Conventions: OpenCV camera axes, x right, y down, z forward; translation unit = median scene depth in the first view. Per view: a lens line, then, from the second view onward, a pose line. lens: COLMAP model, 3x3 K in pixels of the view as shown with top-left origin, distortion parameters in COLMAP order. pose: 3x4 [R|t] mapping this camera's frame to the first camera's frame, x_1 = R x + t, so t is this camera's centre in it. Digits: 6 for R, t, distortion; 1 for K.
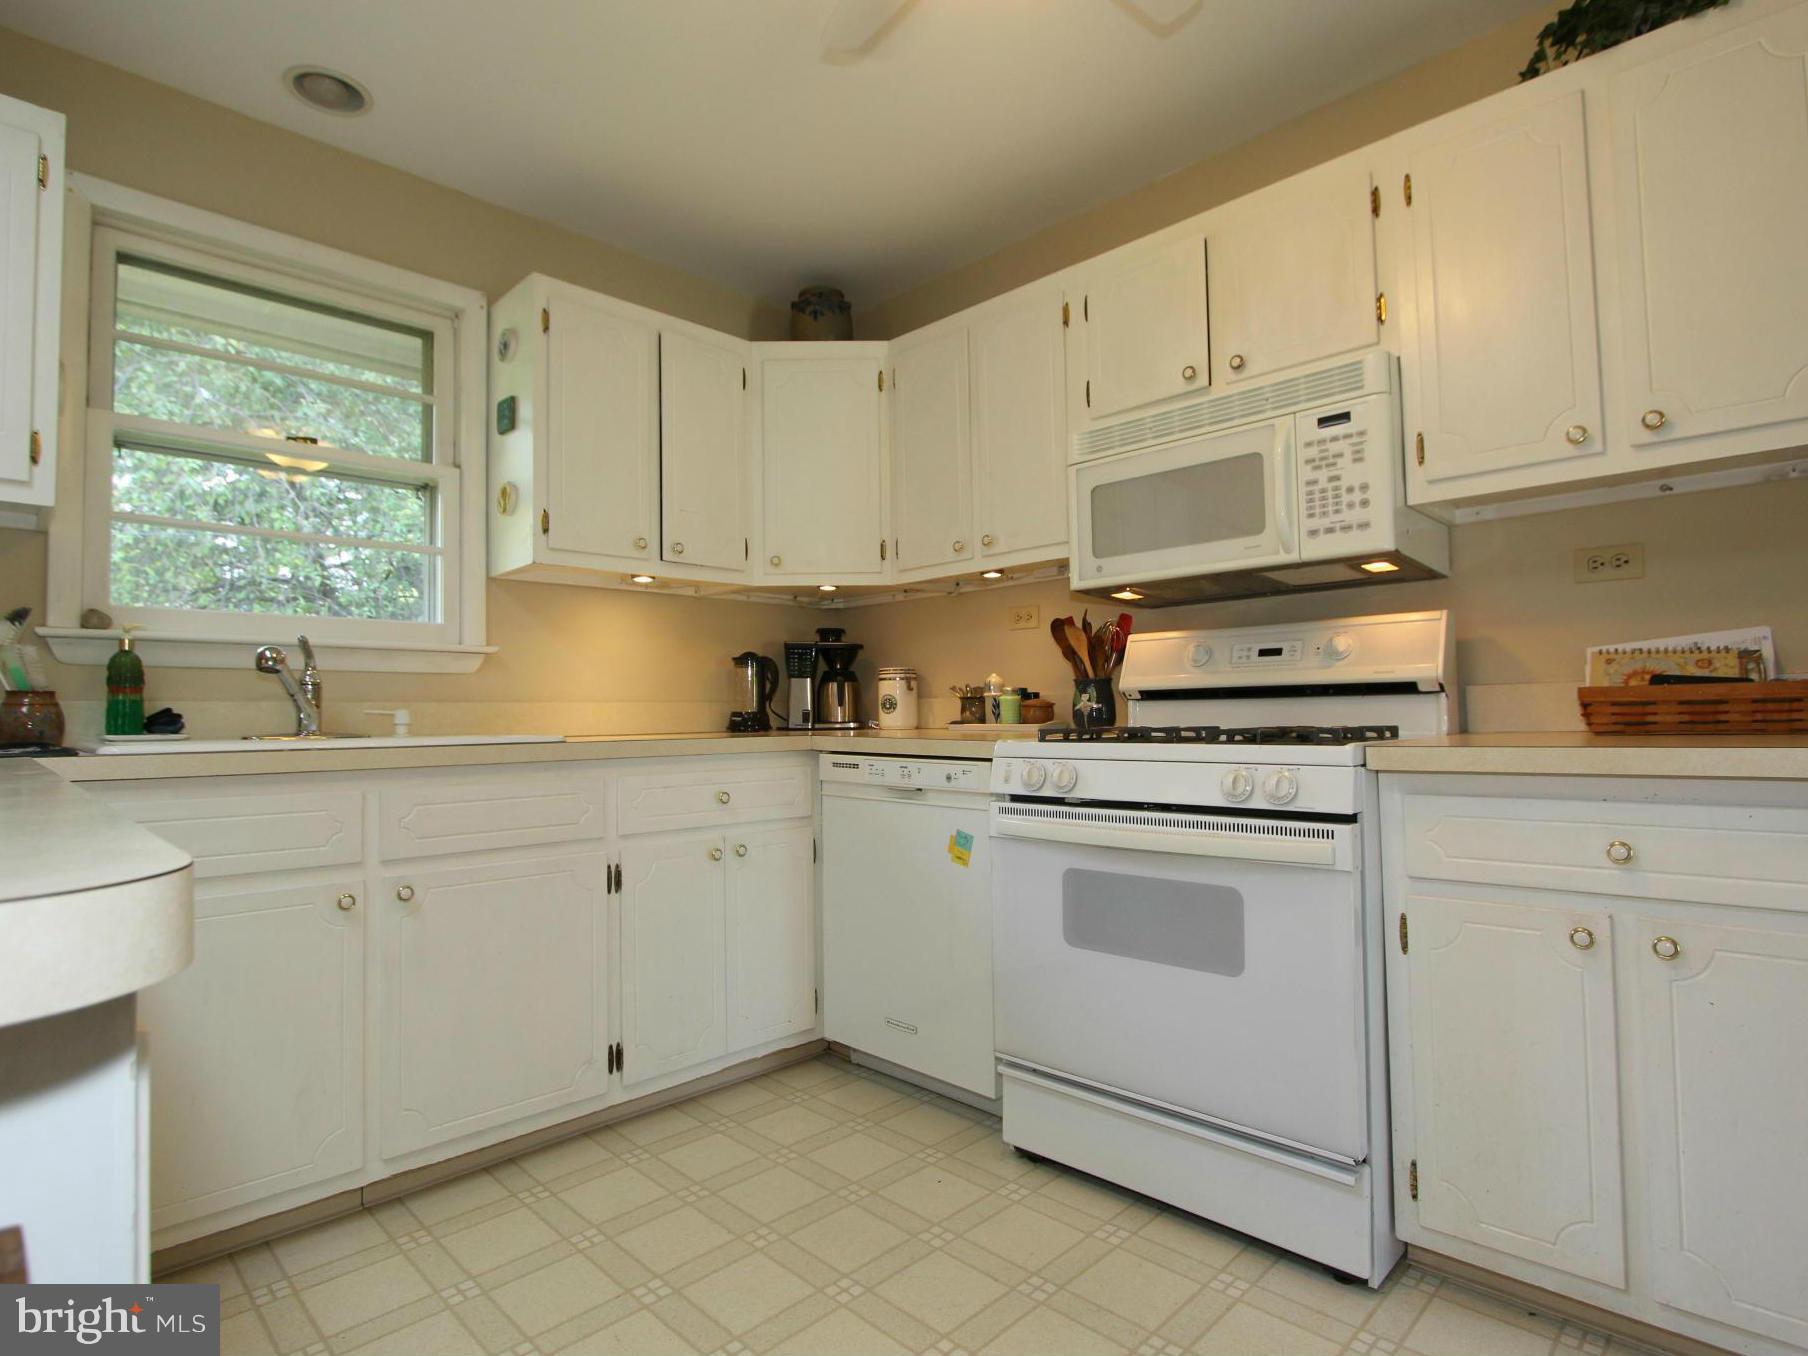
lens RADIAL K [[960.4, 0, 897.1], [0, 960.4, 678.3], [0, 0, 1]] dist [-0.021845, 0.012018]
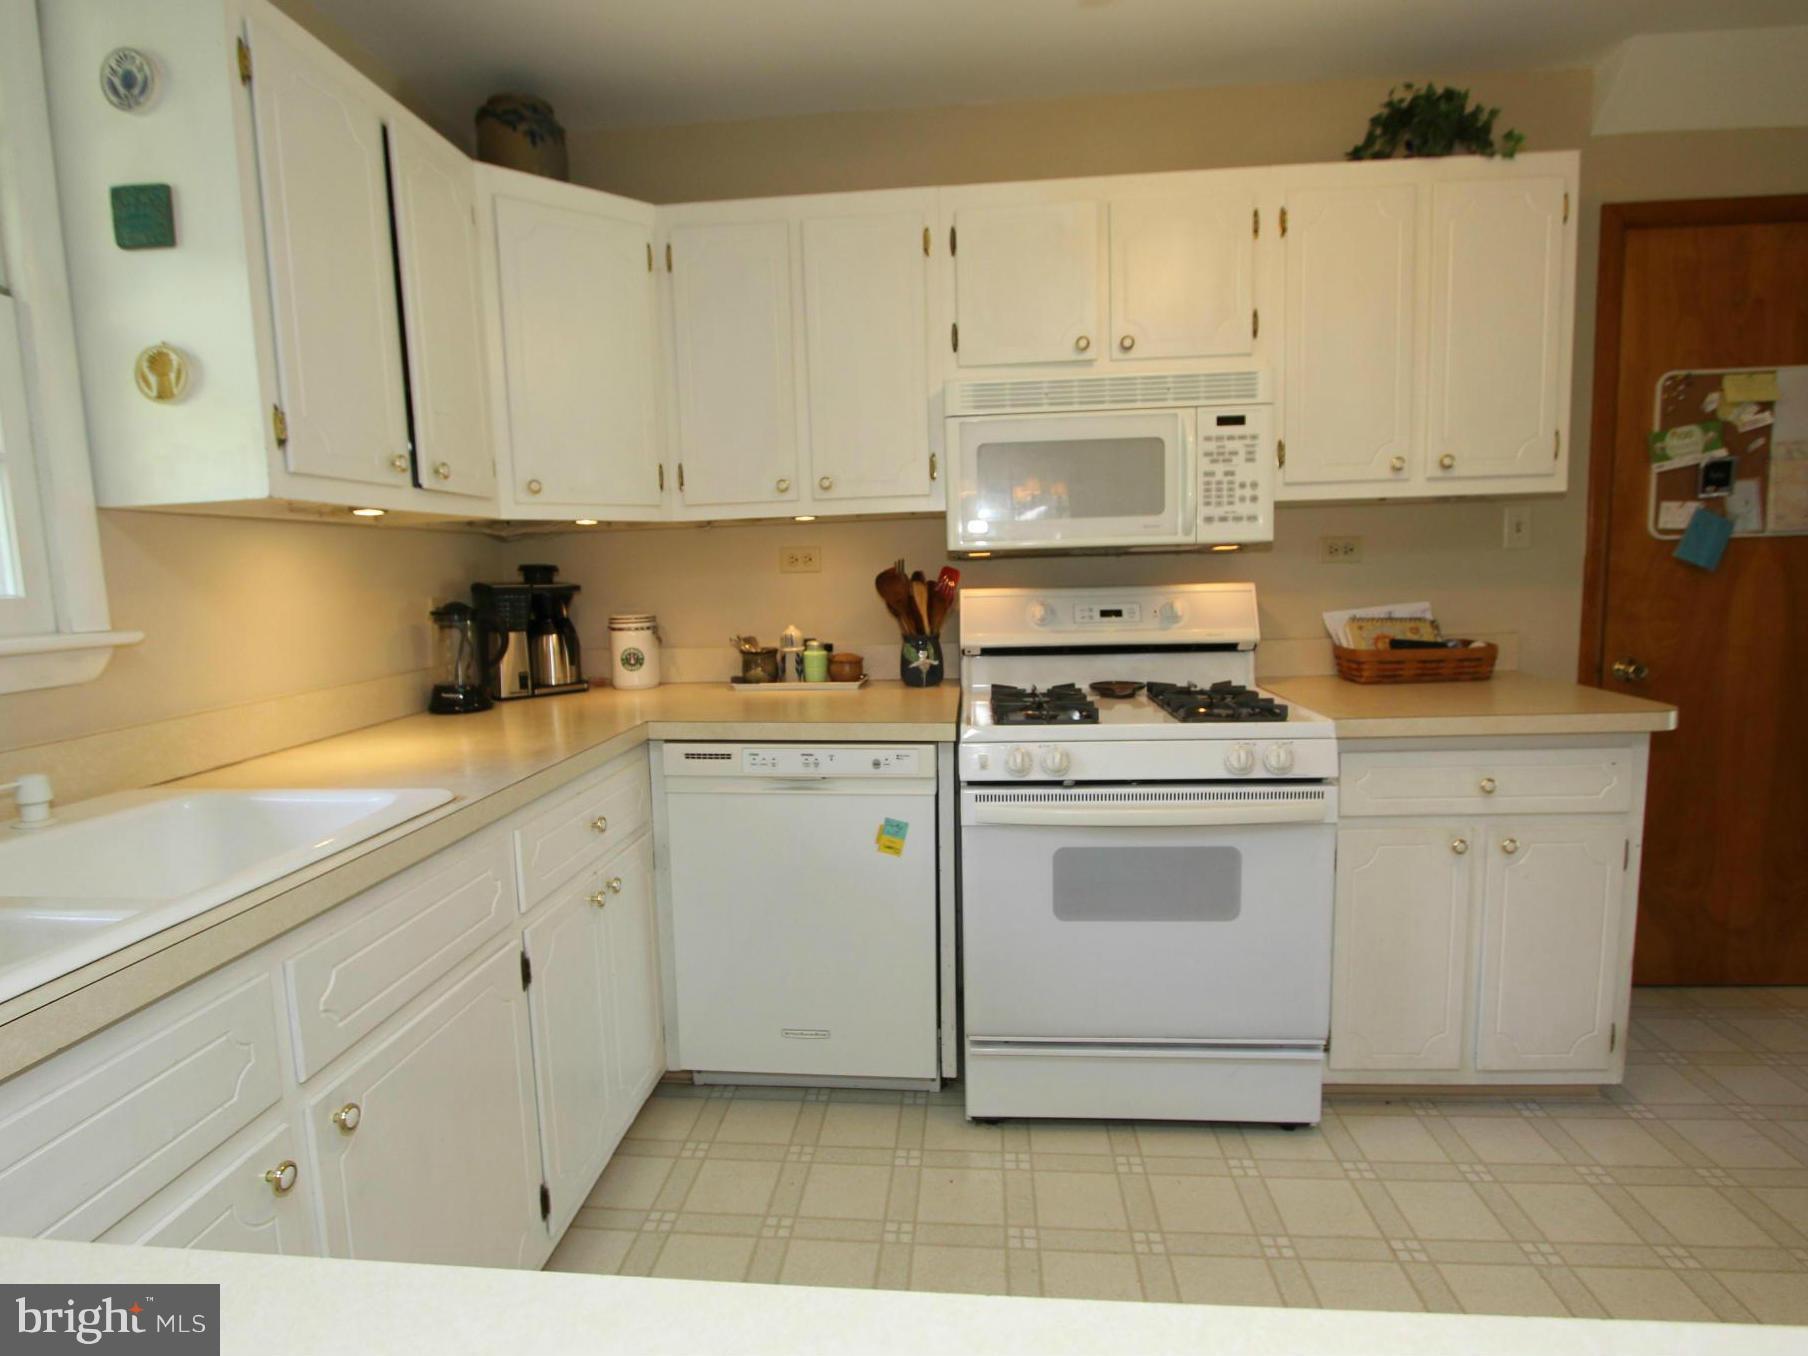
lens RADIAL K [[960.4, 0, 897.1], [0, 960.4, 678.3], [0, 0, 1]] dist [-0.021845, 0.012018]
pose [[0.763609, -0.082304, 0.640411, -0.512487], [-0.009759, 0.990258, 0.138901, -0.104204], [-0.645605, -0.112316, 0.755367, 0.313006]]
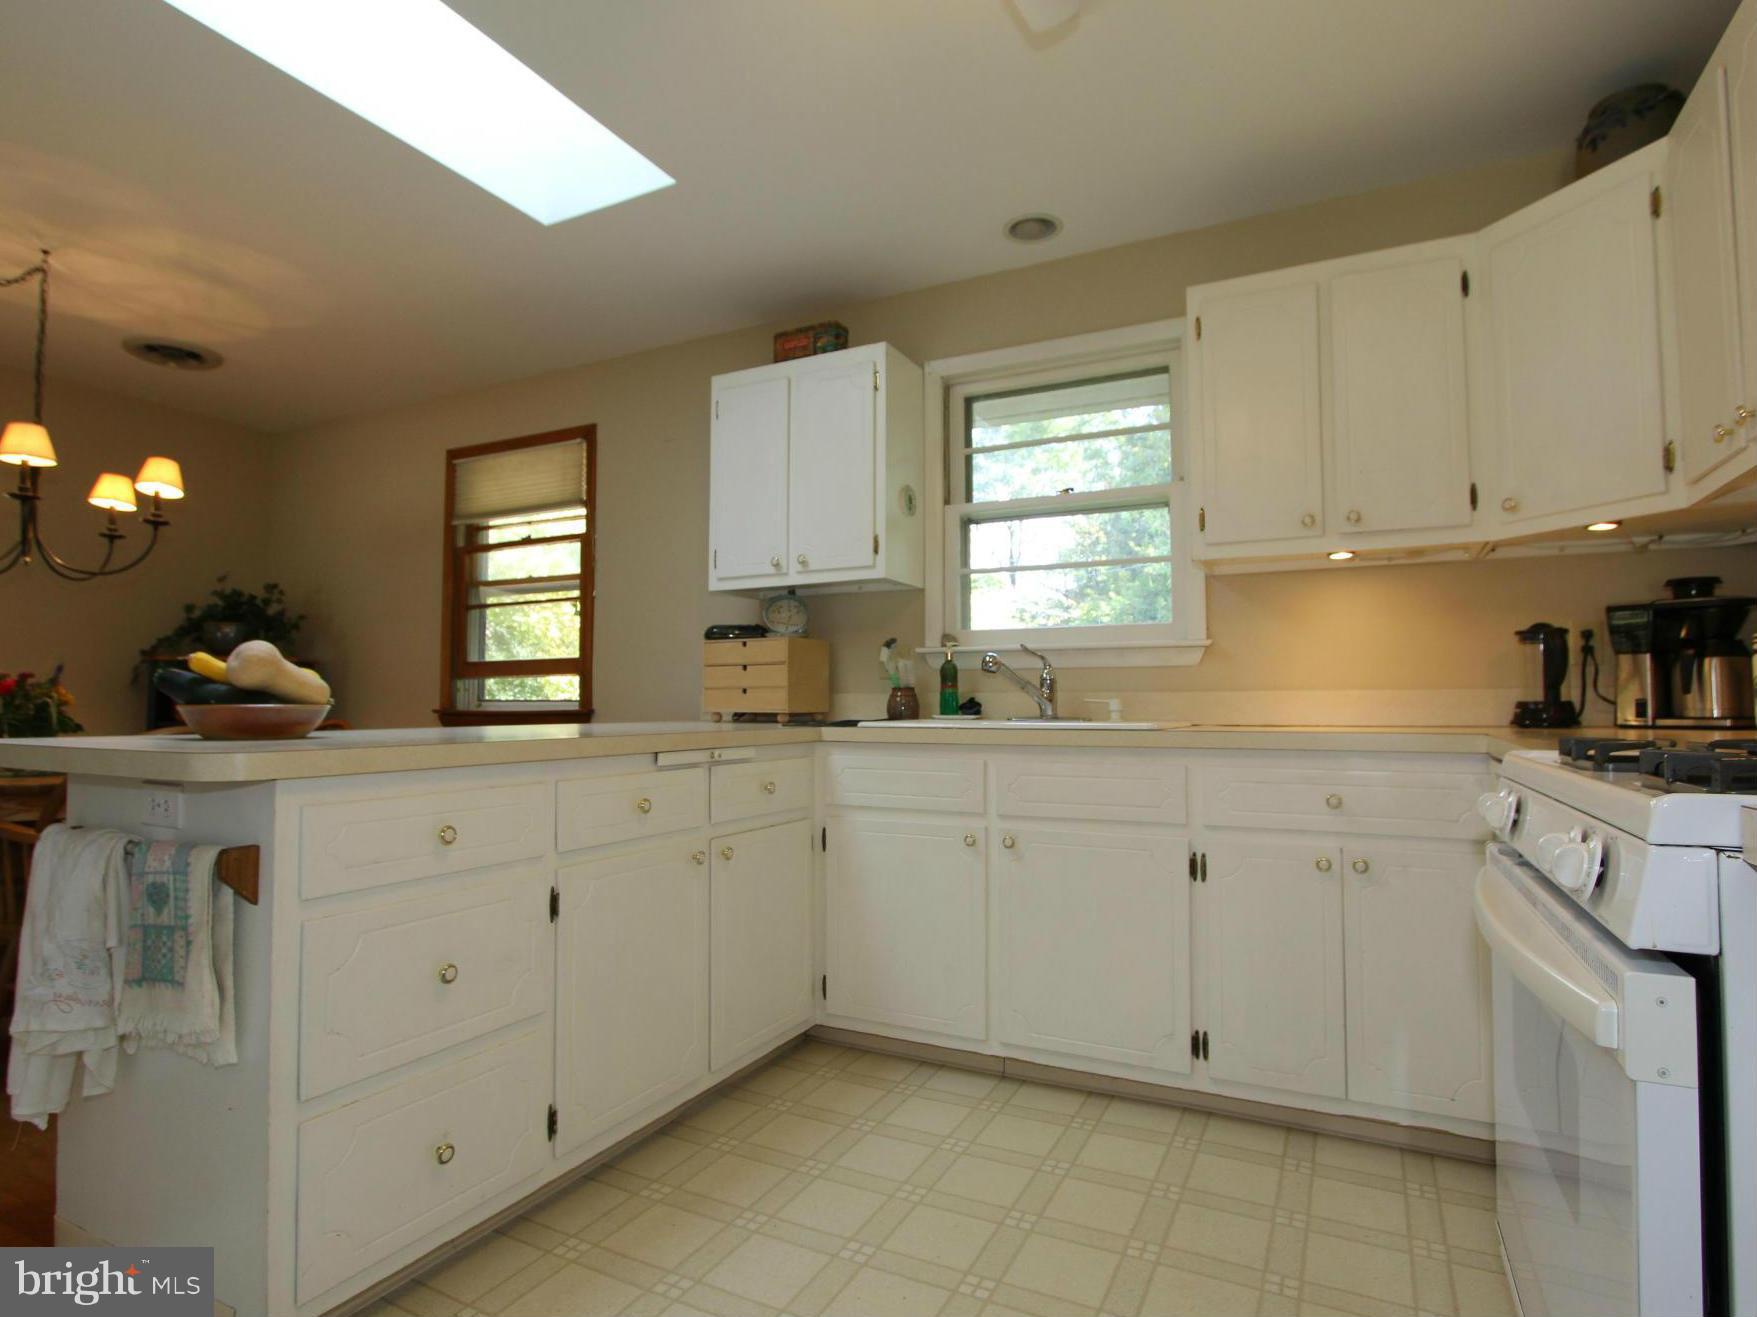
lens RADIAL K [[961.5, 0, 876.8], [0, 961.5, 666.4], [0, 0, 1]] dist [0.000582, 0.000474]
pose [[0.308911, -0.024767, -0.950769, 0.567894], [0.034397, 0.999298, -0.014856, 0.000145], [0.950469, -0.028114, 0.309546, 0.364236]]
